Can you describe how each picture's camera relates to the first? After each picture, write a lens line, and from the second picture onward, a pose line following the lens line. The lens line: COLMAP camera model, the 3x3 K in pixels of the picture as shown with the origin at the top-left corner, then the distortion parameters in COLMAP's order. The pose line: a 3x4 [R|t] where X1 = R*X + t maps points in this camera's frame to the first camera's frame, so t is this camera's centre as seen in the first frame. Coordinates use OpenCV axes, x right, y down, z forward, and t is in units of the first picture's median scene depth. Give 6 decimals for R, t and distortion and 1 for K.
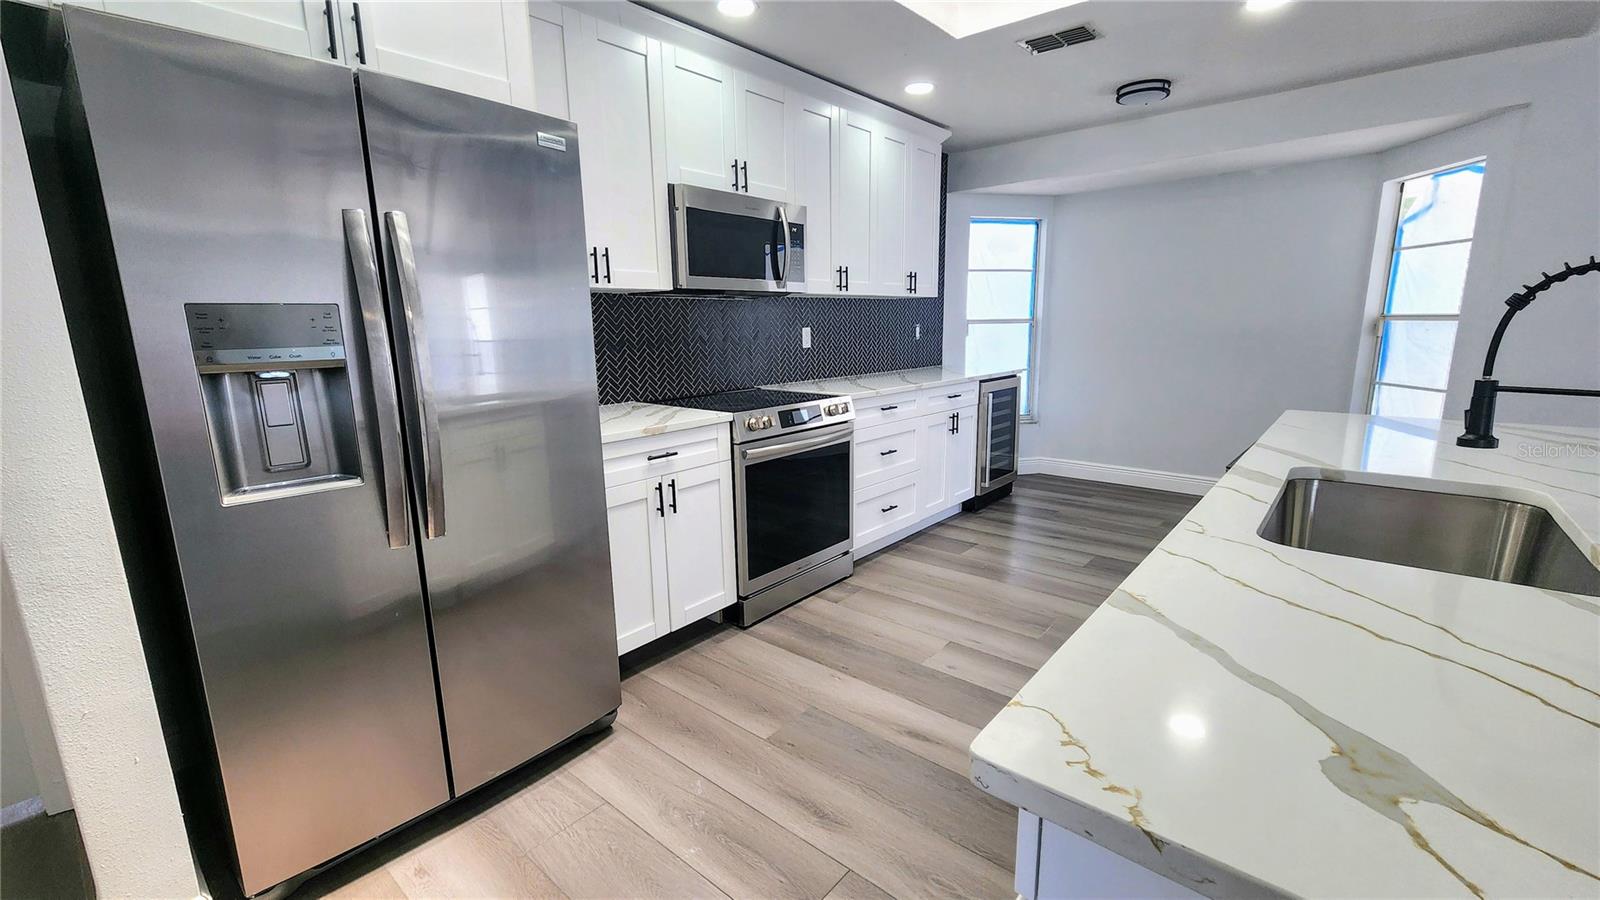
lens RADIAL K [[659.5, 0, 803.2], [0, 659.5, 453.5], [0, 0, 1]] dist [0.002162, -0.000239]
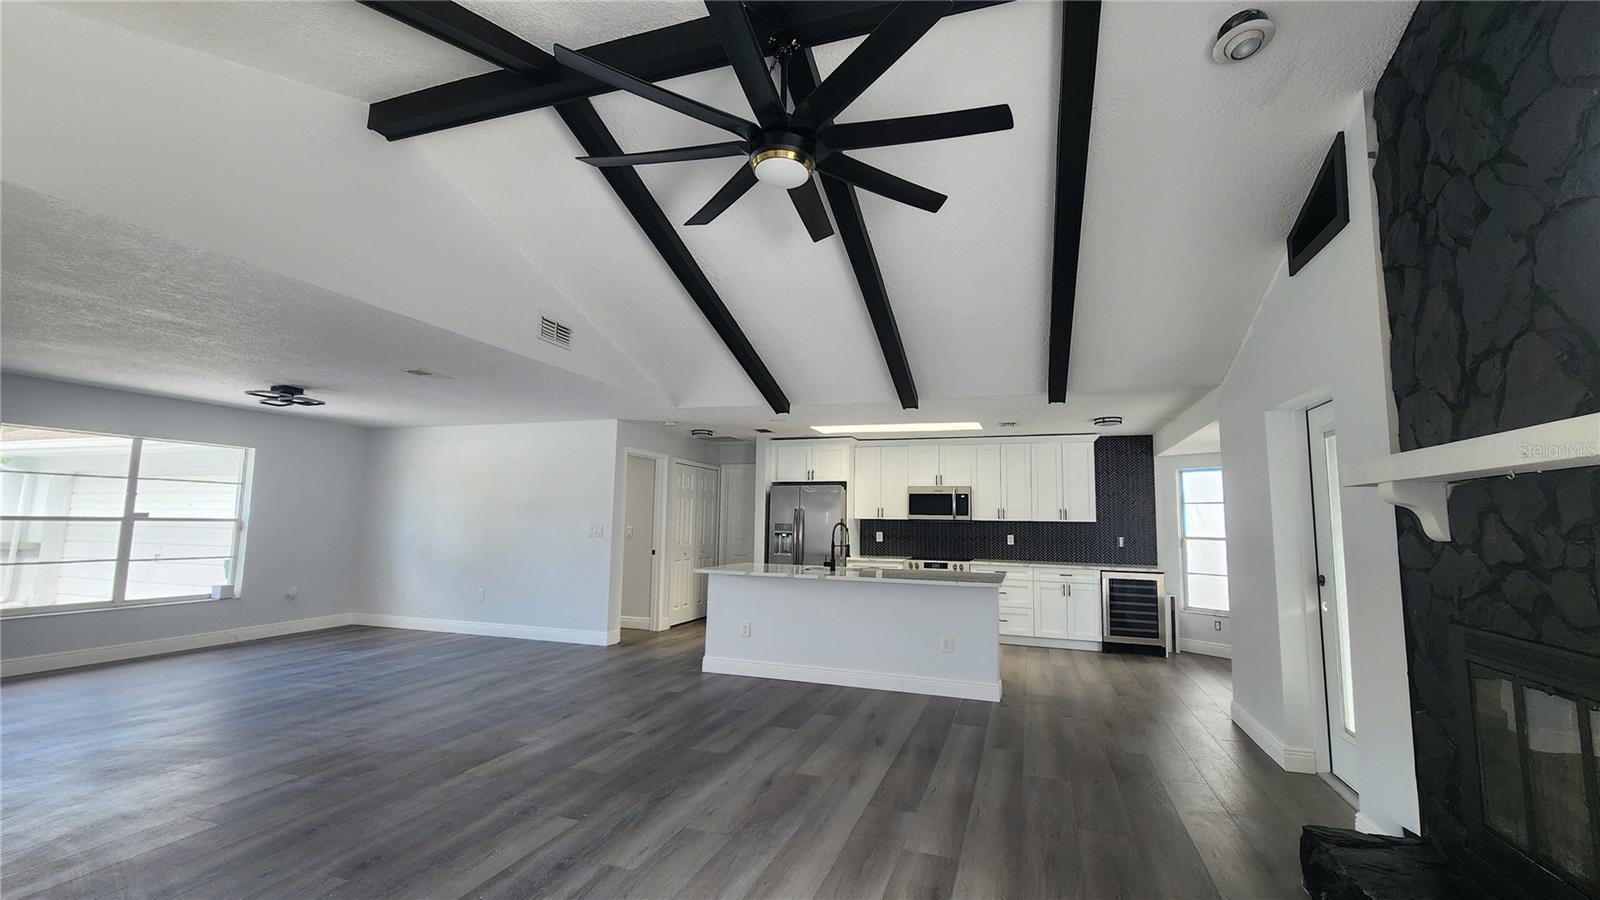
lens RADIAL K [[659.5, 0, 806.5], [0, 659.5, 455.8], [0, 0, 1]] dist [0.002162, -0.000239]
pose [[0.369409, -0.070230, -0.926609, 2.375357], [-0.206566, 0.965986, -0.155565, 0.037807], [0.906017, 0.248874, 0.342337, -0.517577]]
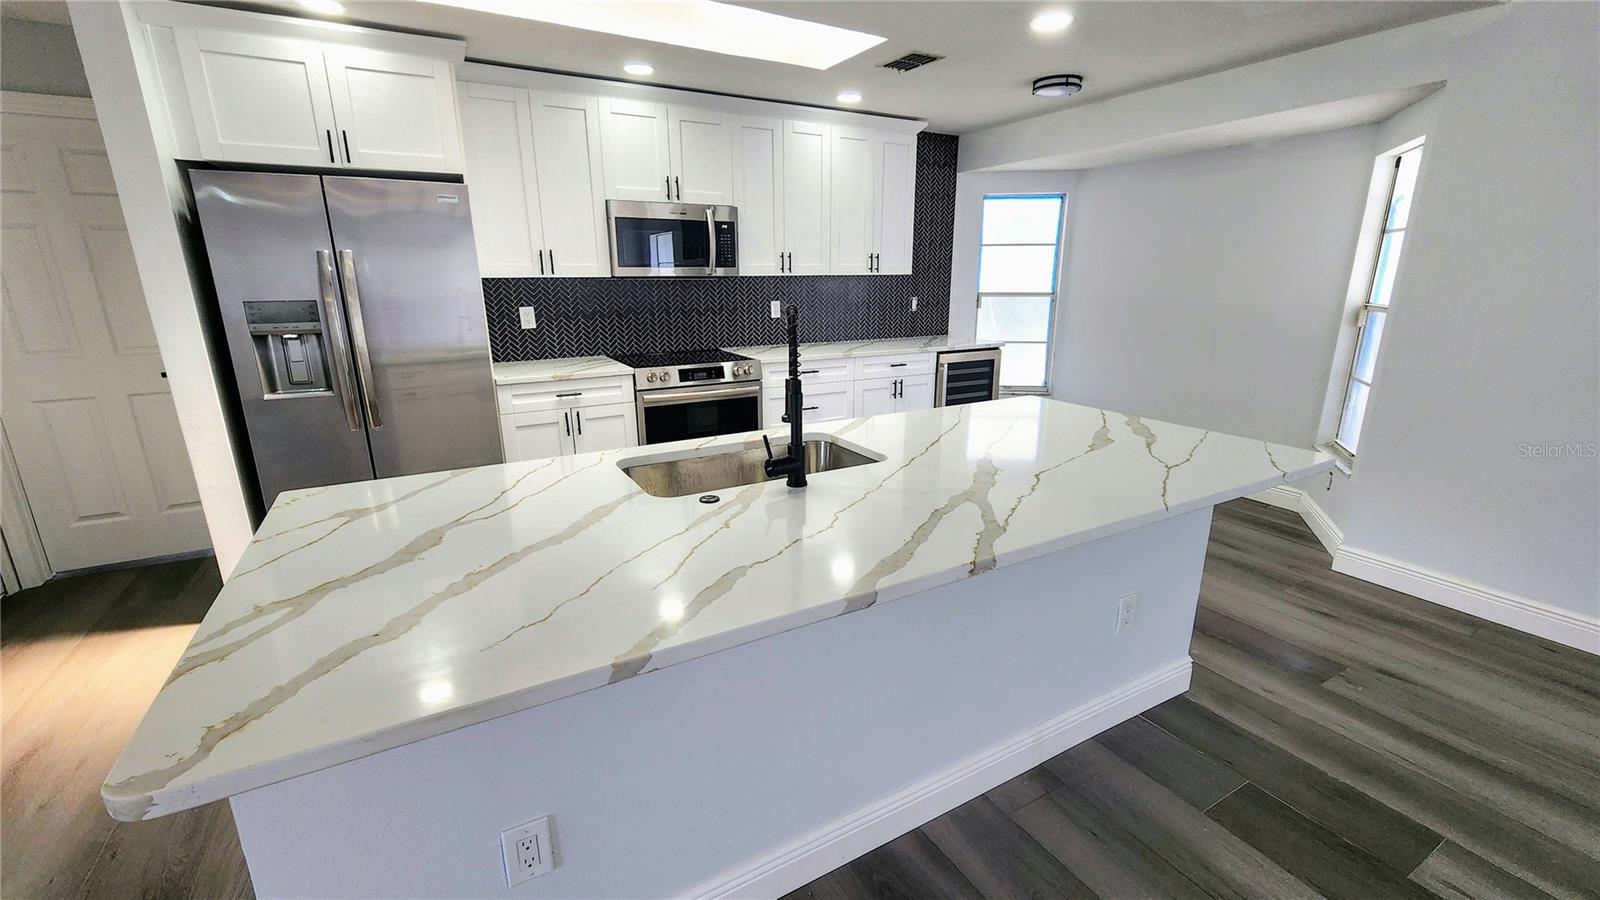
lens RADIAL K [[659.5, 0, 806.6], [0, 659.5, 454.9], [0, 0, 1]] dist [0.002162, -0.000239]
pose [[0.942049, 0.103630, -0.319067, 0.647002], [-0.078943, 0.992863, 0.089390, -0.030731], [0.326053, -0.059022, 0.943507, -0.191485]]
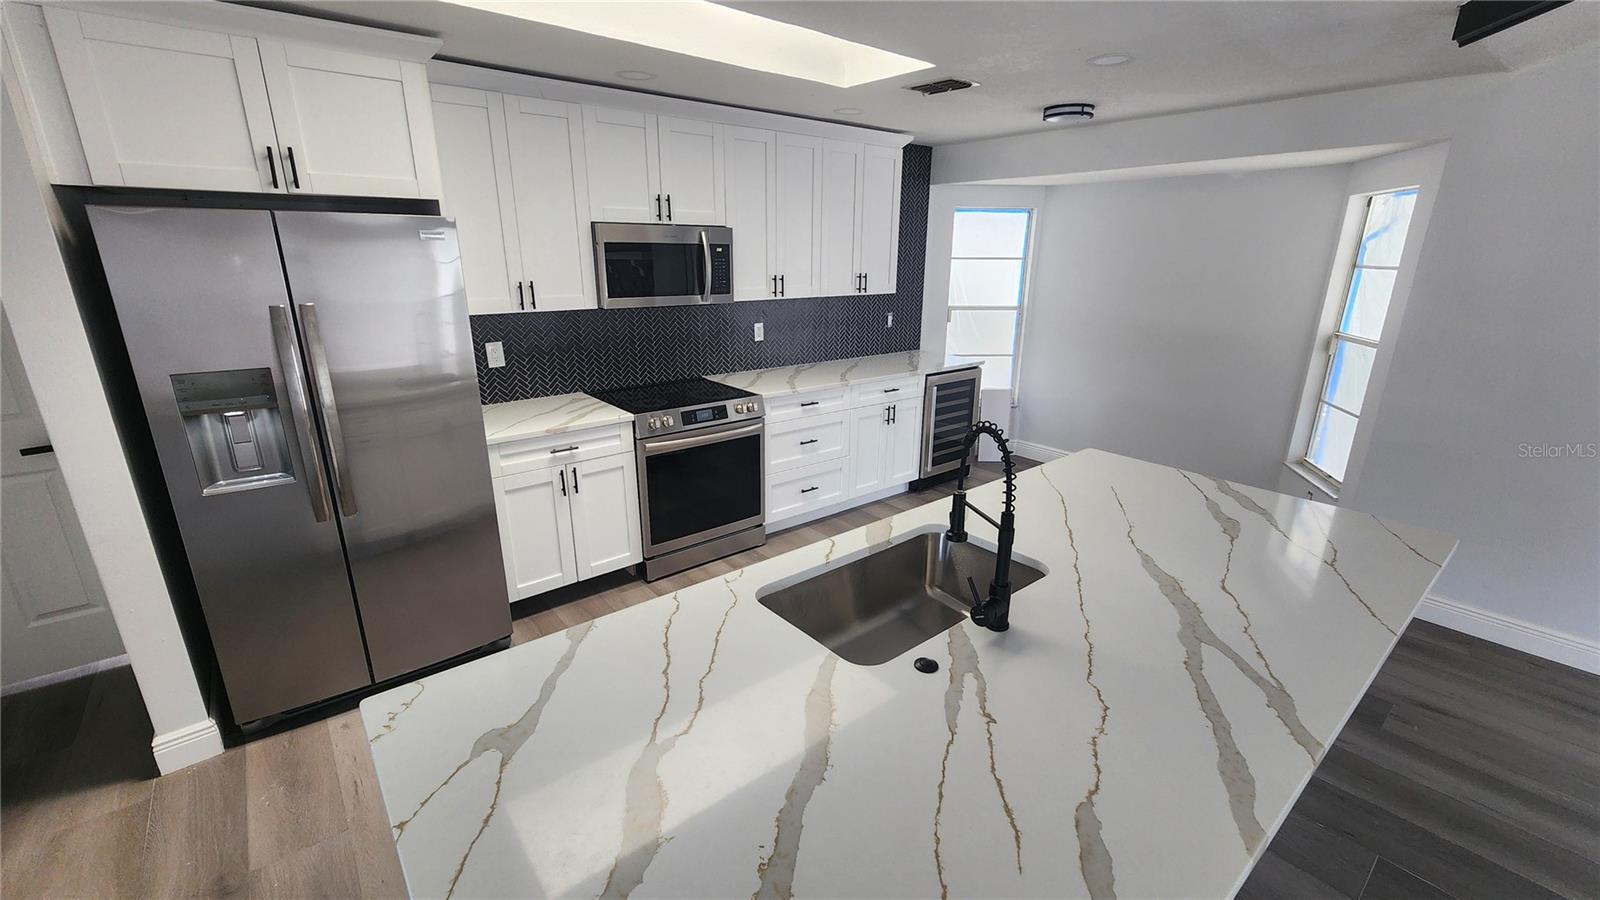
lens RADIAL K [[659.5, 0, 806.1], [0, 659.5, 454.8], [0, 0, 1]] dist [0.002162, -0.000239]
pose [[0.984533, 0.075478, -0.158105, 0.381287], [-0.058475, 0.992258, 0.109568, -0.129829], [0.165151, -0.098628, 0.981324, -0.156757]]
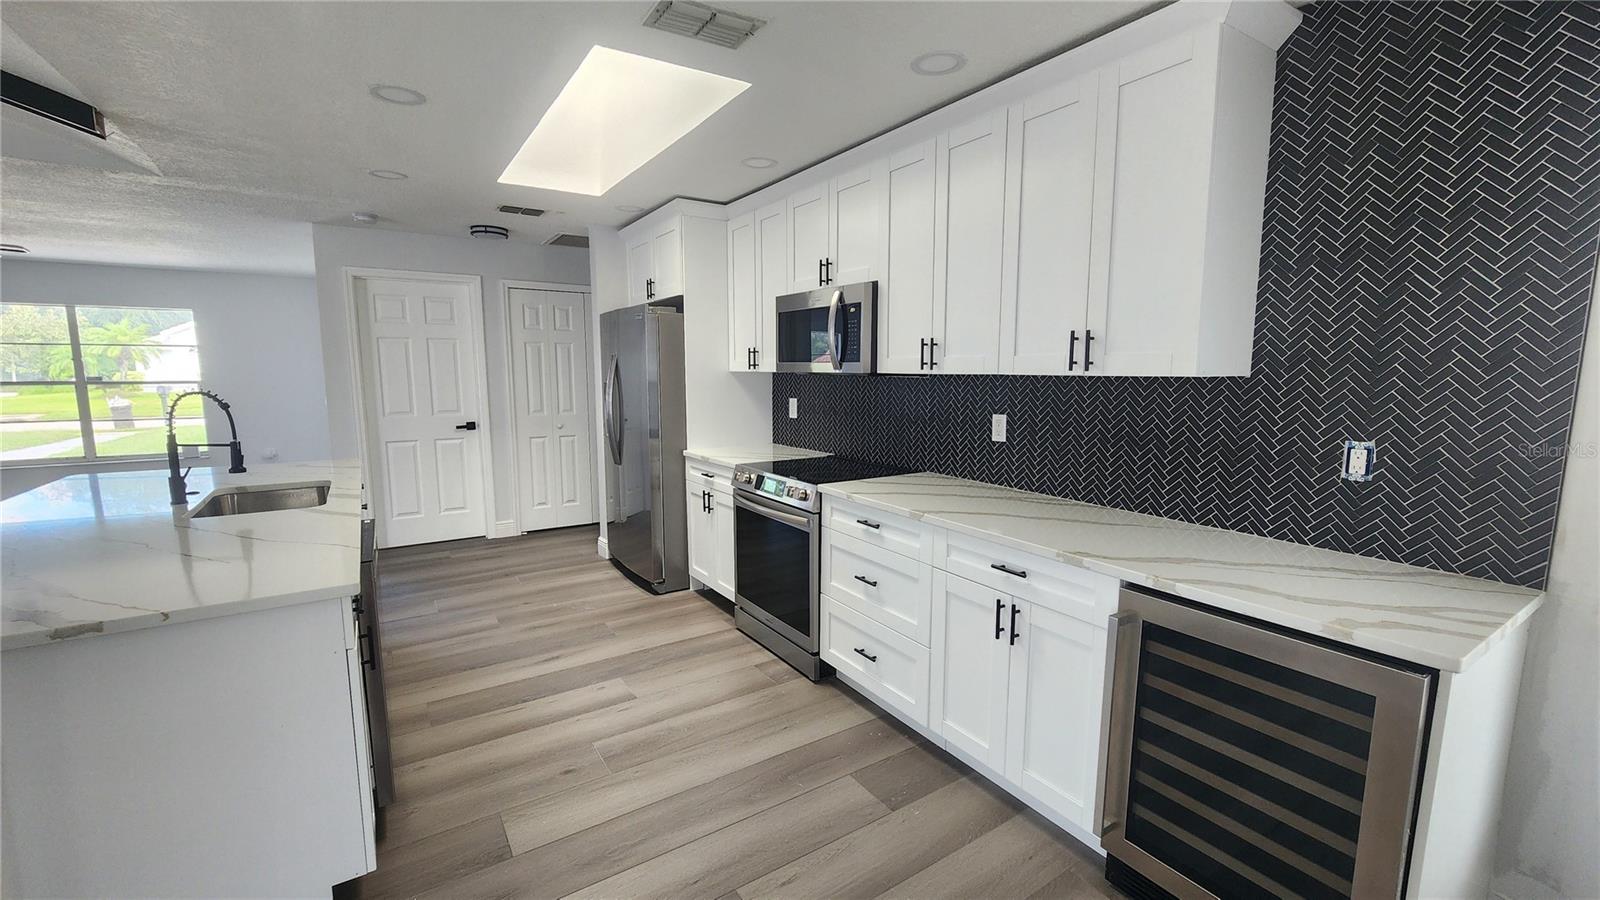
lens RADIAL K [[659.5, 0, 805.1], [0, 659.5, 452.8], [0, 0, 1]] dist [0.002162, -0.000239]
pose [[-0.276074, 0.138135, -0.951158, 1.052942], [-0.186735, 0.963052, 0.194062, -0.343611], [0.942822, 0.231190, -0.240079, 1.339339]]
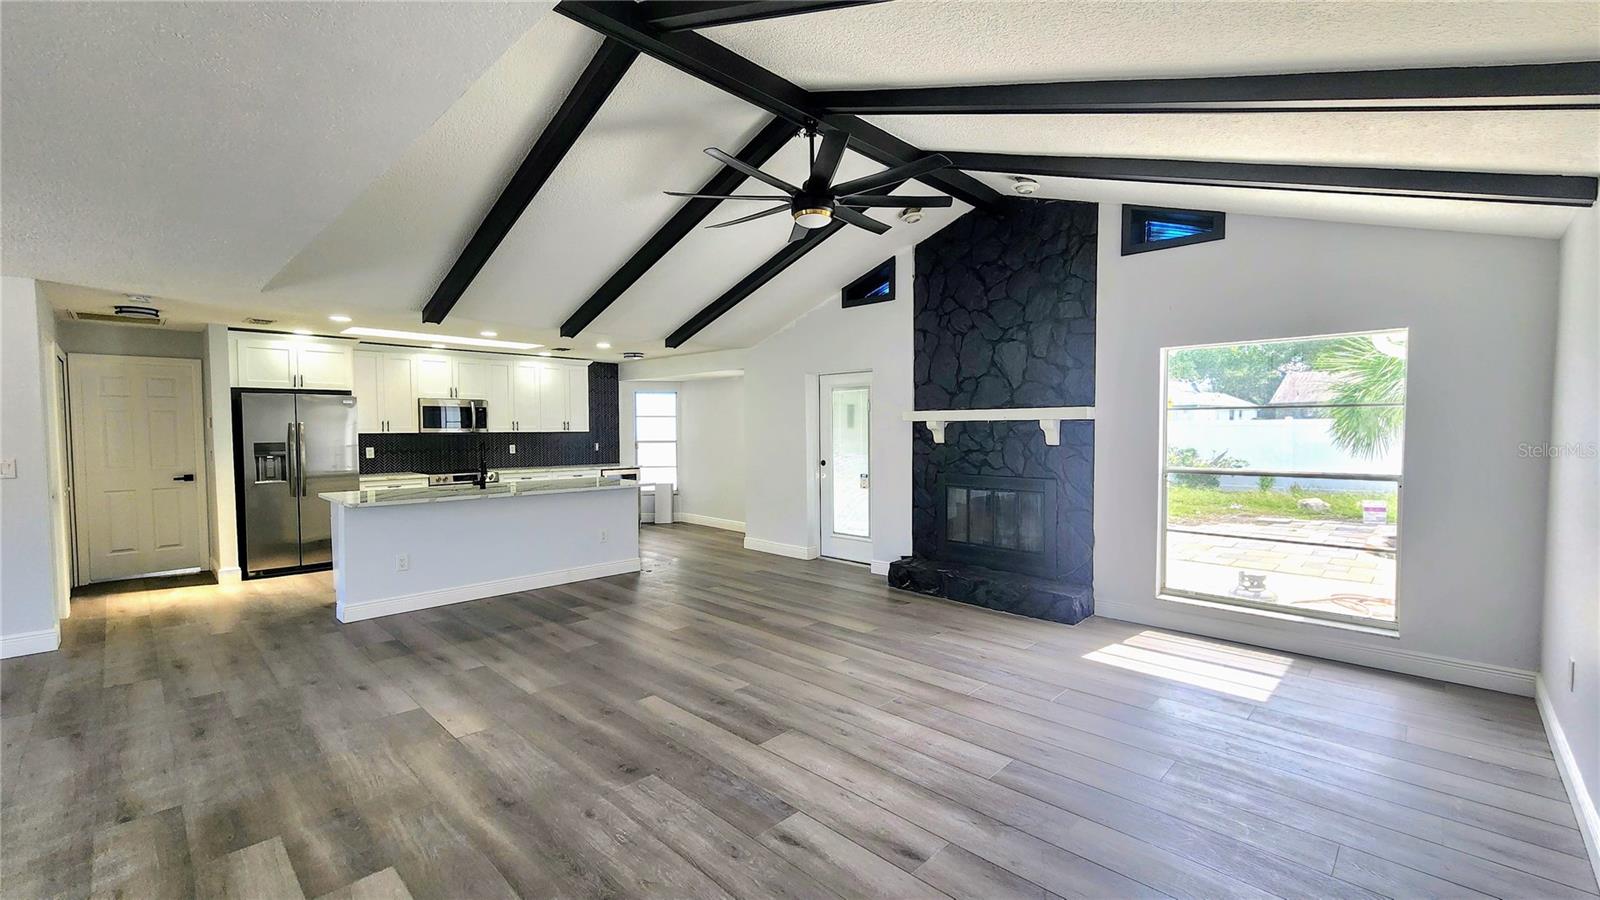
lens RADIAL K [[659.5, 0, 803.0], [0, 659.5, 455.3], [0, 0, 1]] dist [0.002162, -0.000239]
pose [[0.997949, 0.017928, -0.061459, 1.592076], [-0.027207, 0.987751, -0.153647, 0.236958], [0.057951, 0.155004, 0.986213, -1.663088]]
